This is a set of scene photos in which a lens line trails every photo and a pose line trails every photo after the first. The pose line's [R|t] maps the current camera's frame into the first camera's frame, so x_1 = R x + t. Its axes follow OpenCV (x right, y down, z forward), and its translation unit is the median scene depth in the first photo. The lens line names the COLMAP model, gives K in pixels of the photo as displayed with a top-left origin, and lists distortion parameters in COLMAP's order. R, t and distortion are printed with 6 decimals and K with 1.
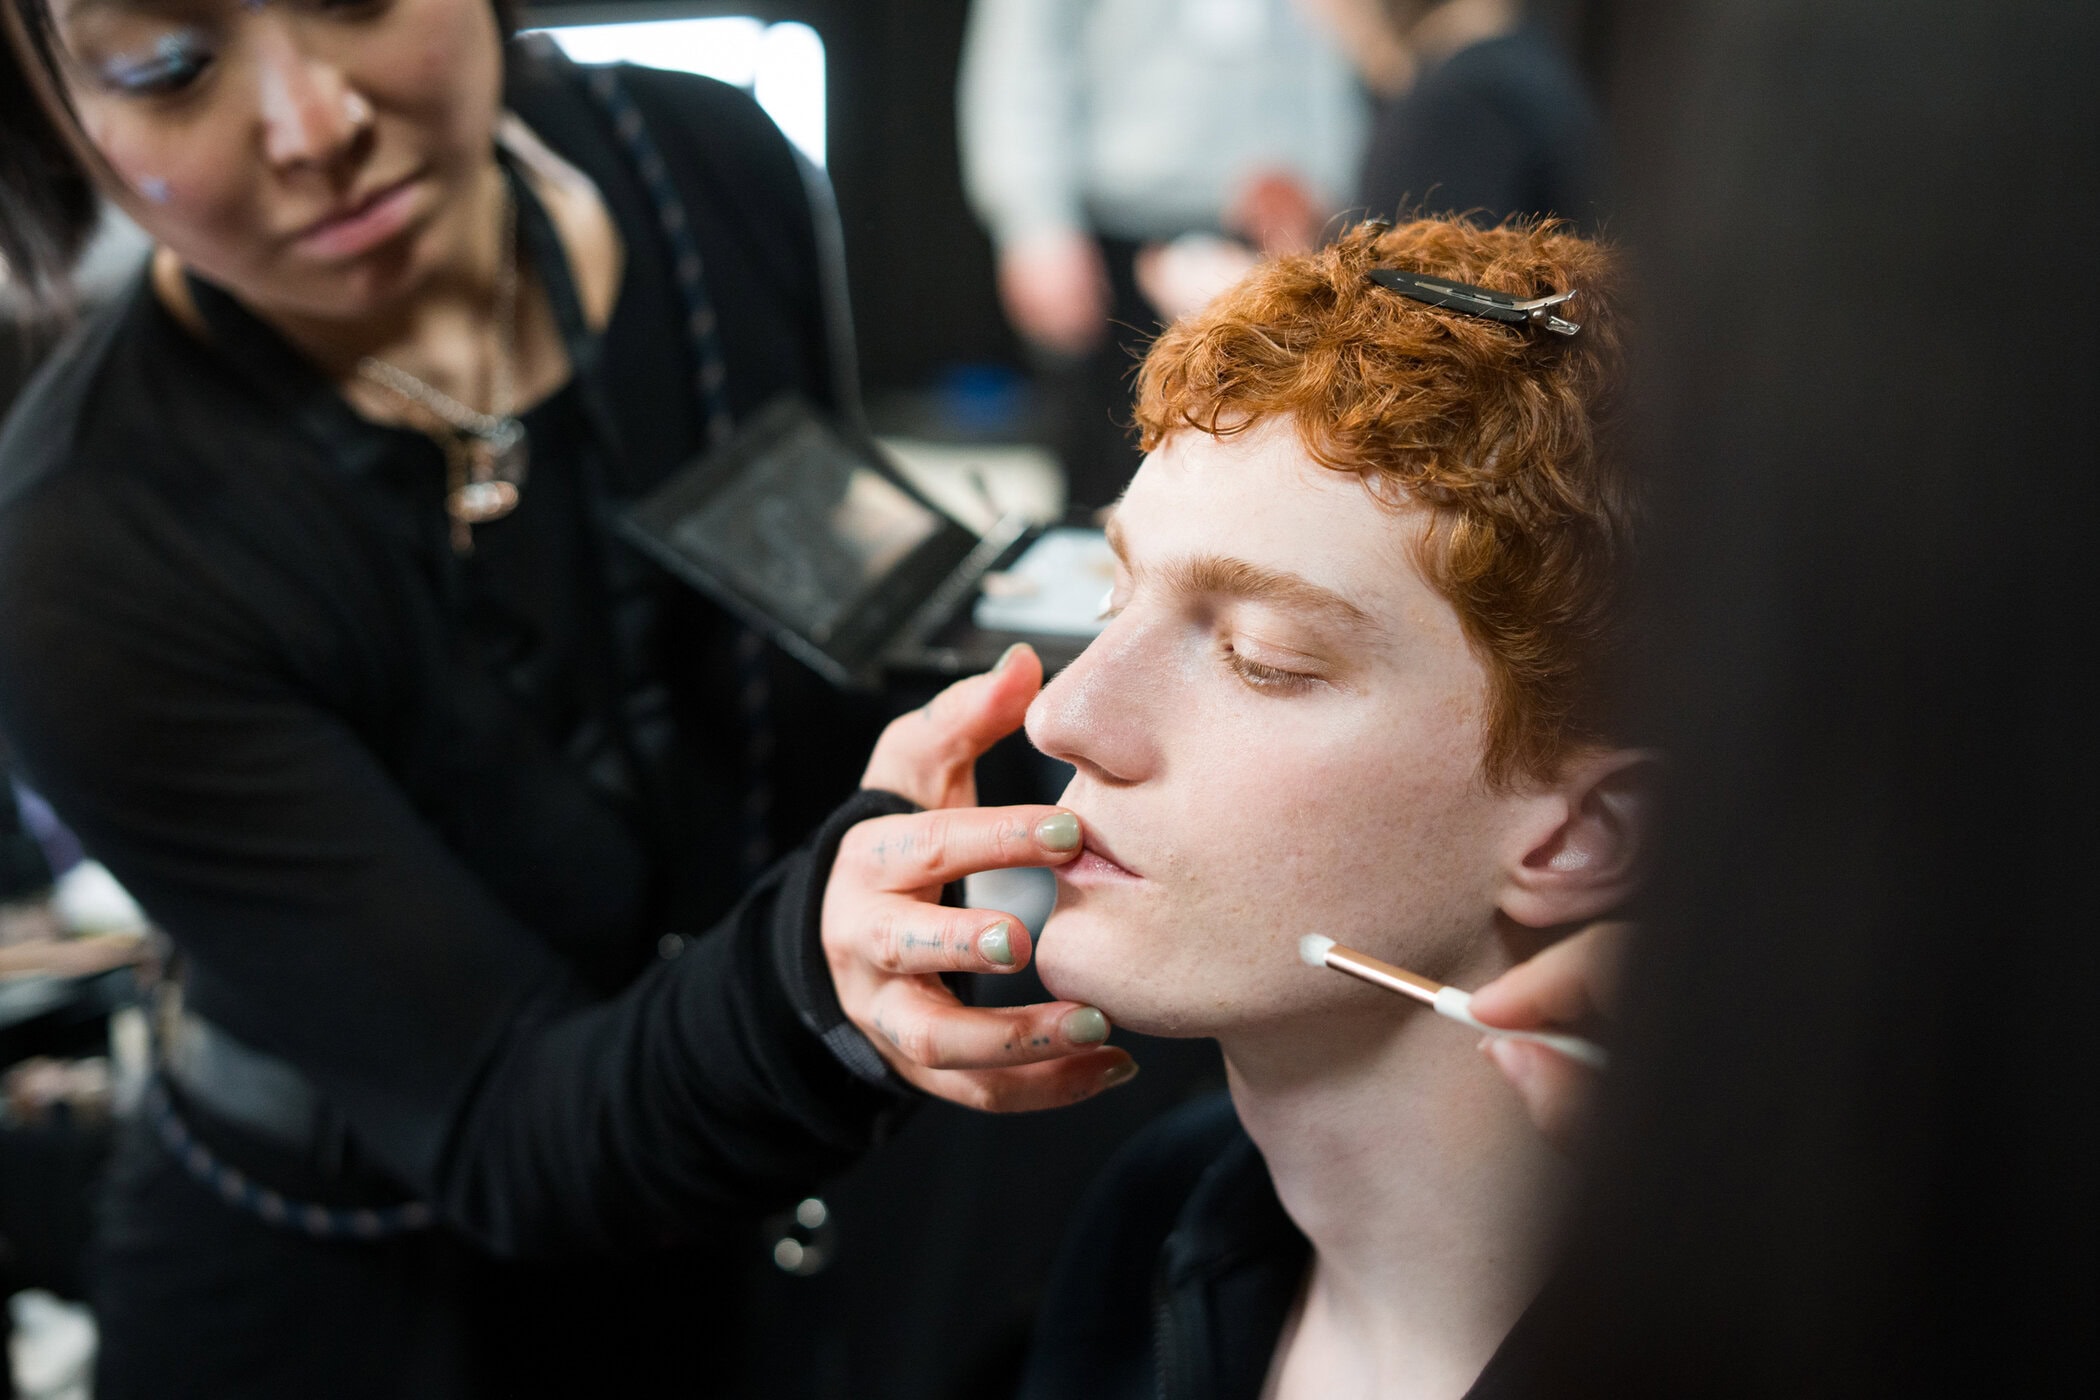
lens RADIAL K [[3117.3, 0, 1050.0], [0, 3117.3, 700.0], [0, 0, 1]] dist [-0.118919, -0.024884]
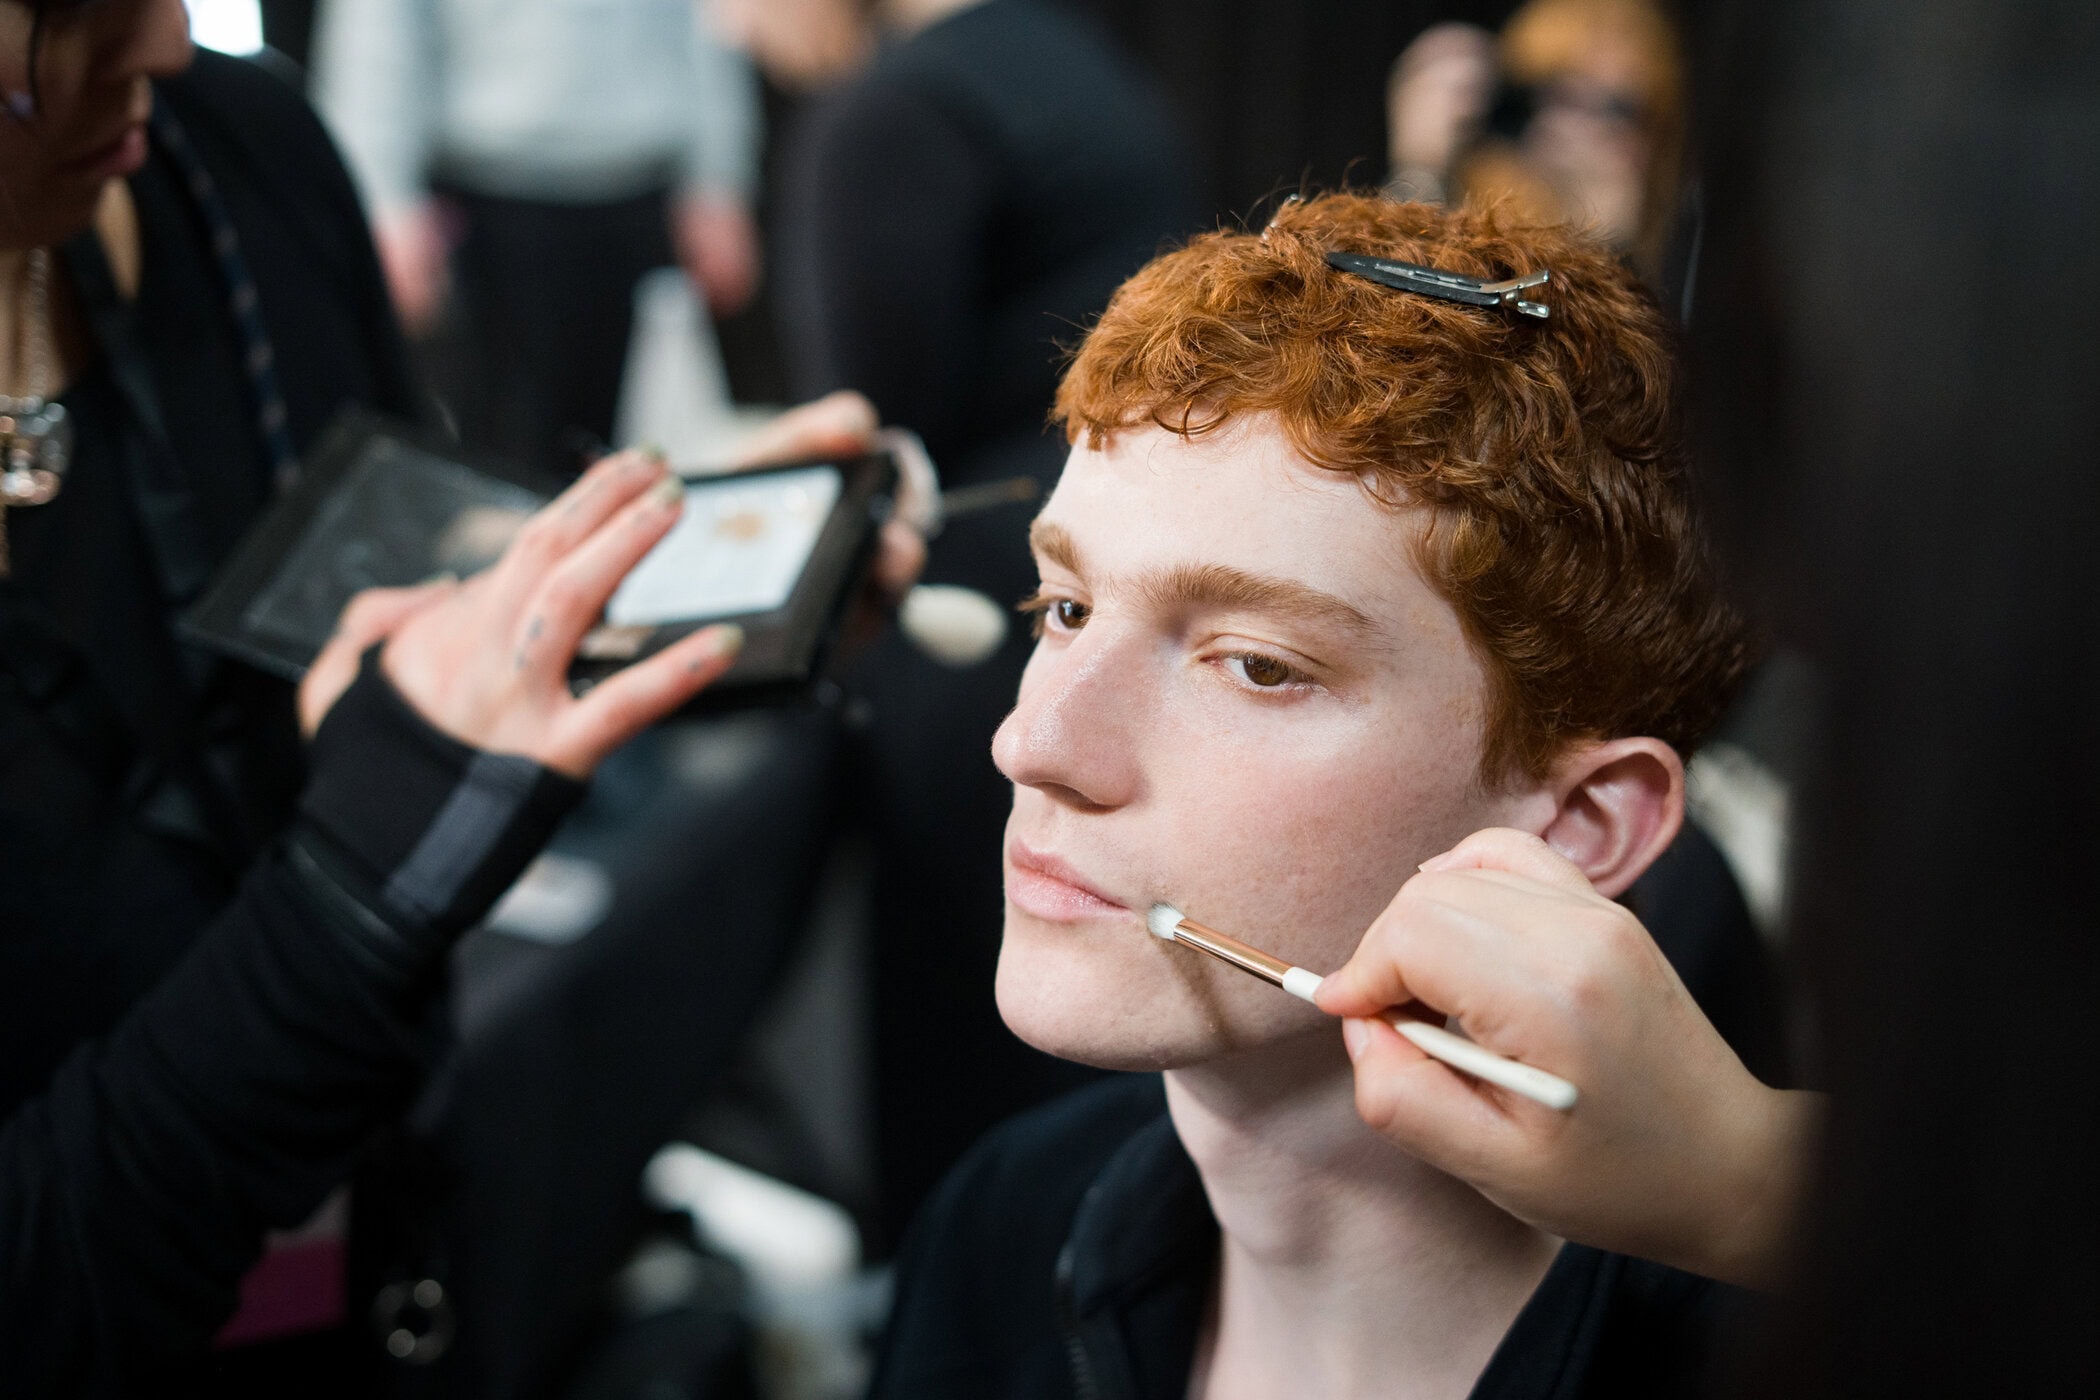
lens RADIAL K [[3117.3, 0, 1050.0], [0, 3117.3, 700.0], [0, 0, 1]] dist [-0.118919, -0.024884]
pose [[0.967546, -0.062590, 0.244820, -0.226381], [0.054282, 0.997702, 0.040546, -0.046539], [-0.246795, -0.025941, 0.968721, 0.098866]]
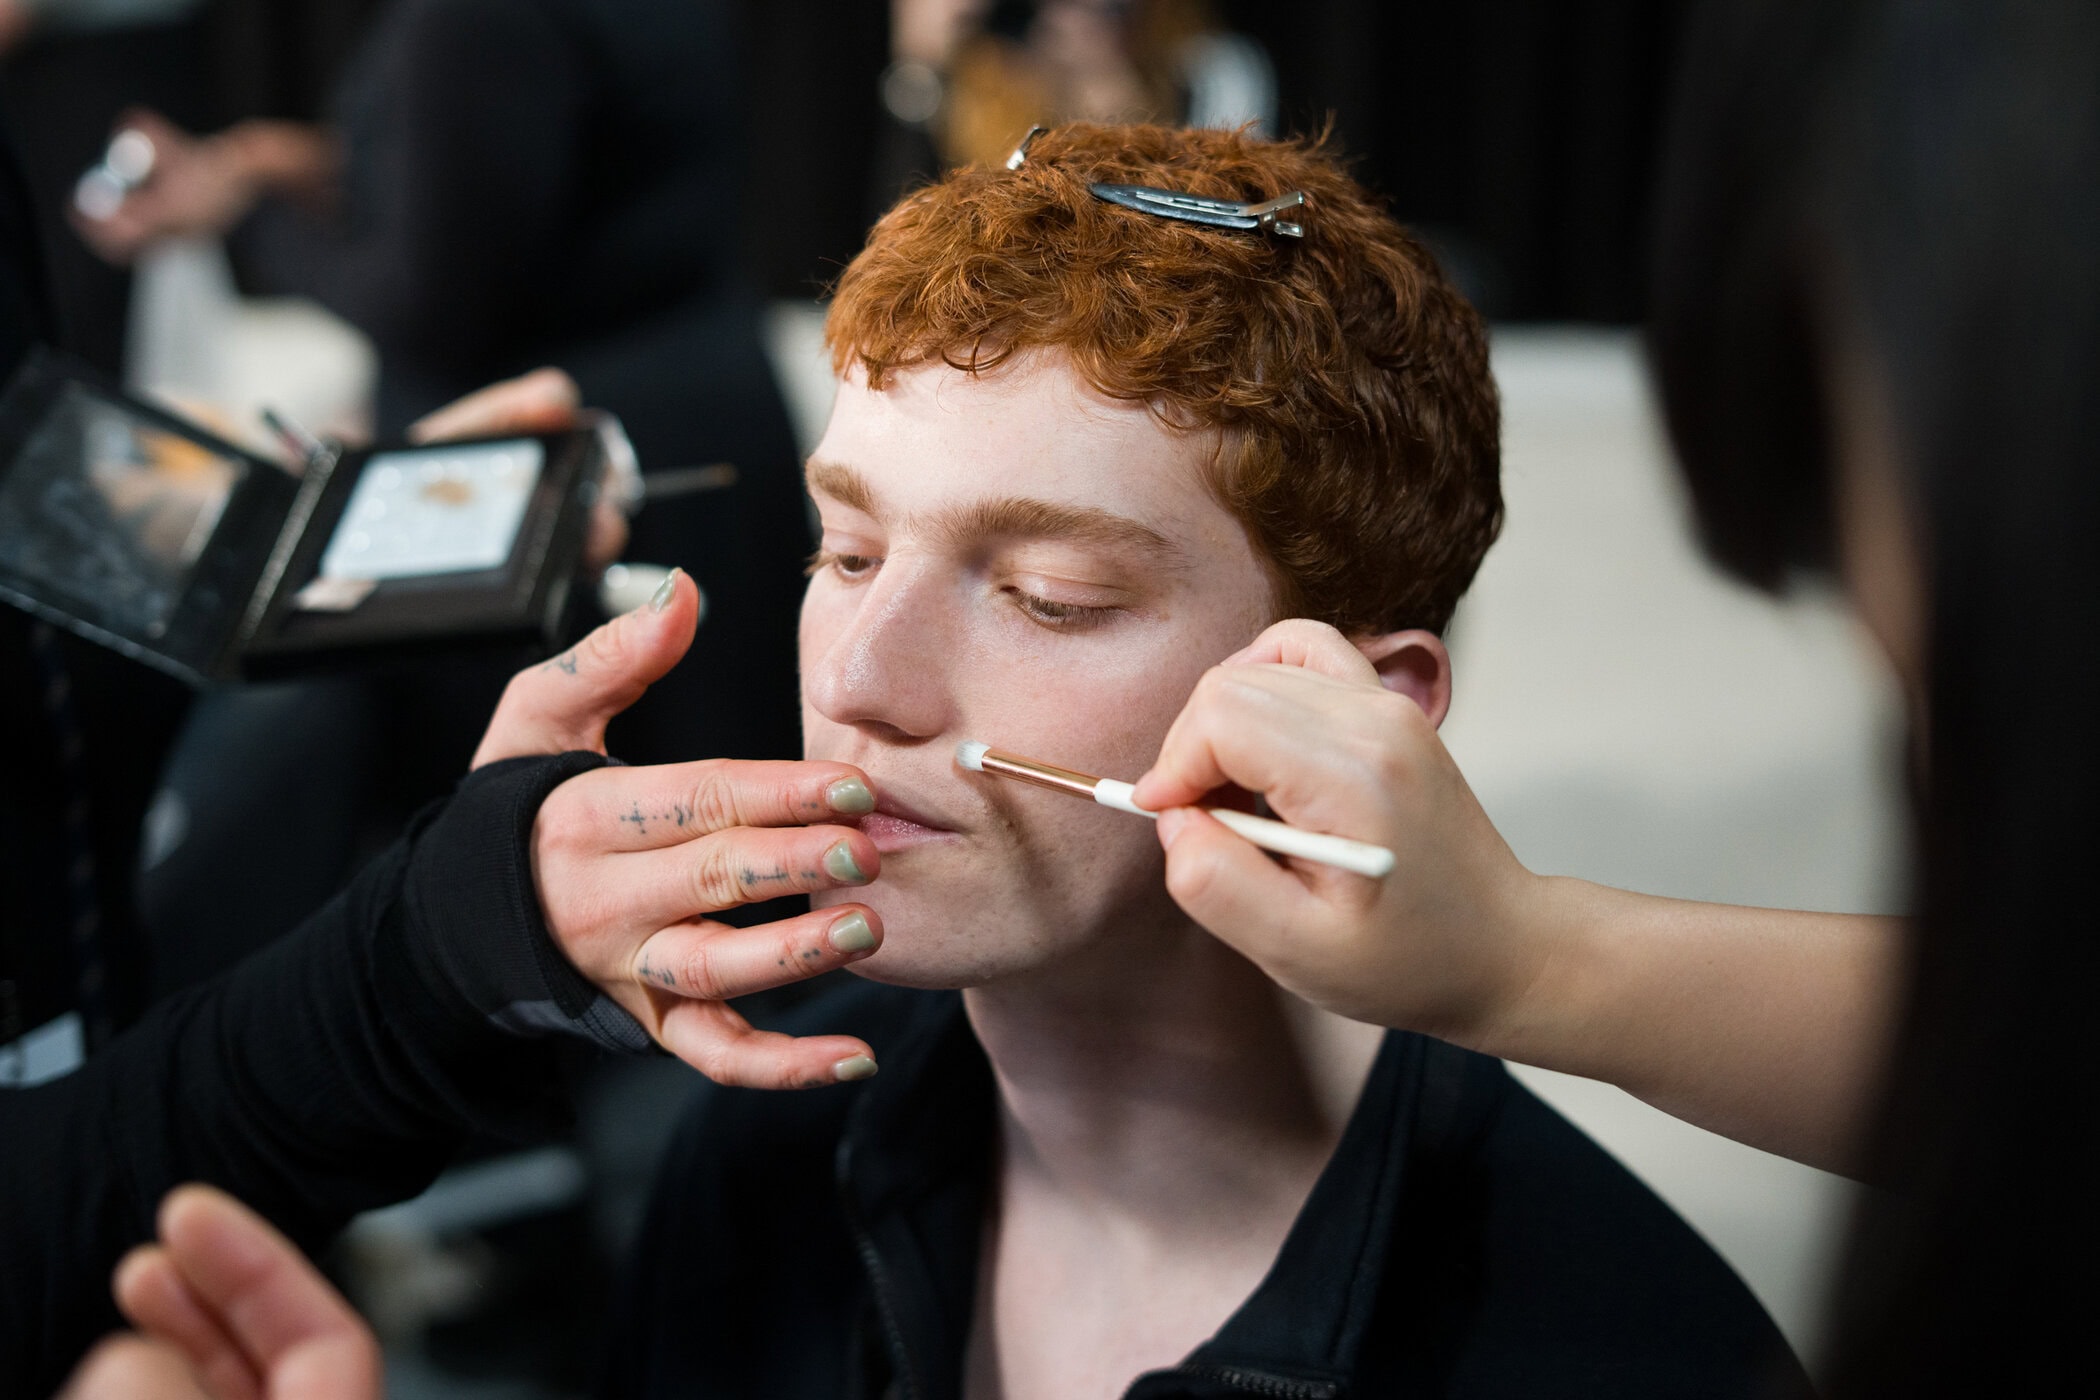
lens RADIAL K [[3117.3, 0, 1050.0], [0, 3117.3, 700.0], [0, 0, 1]] dist [-0.118919, -0.024884]
pose [[0.895174, -0.152998, 0.418634, -0.352417], [0.115691, 0.986806, 0.113264, -0.093271], [-0.430440, -0.052959, 0.901064, 0.117568]]
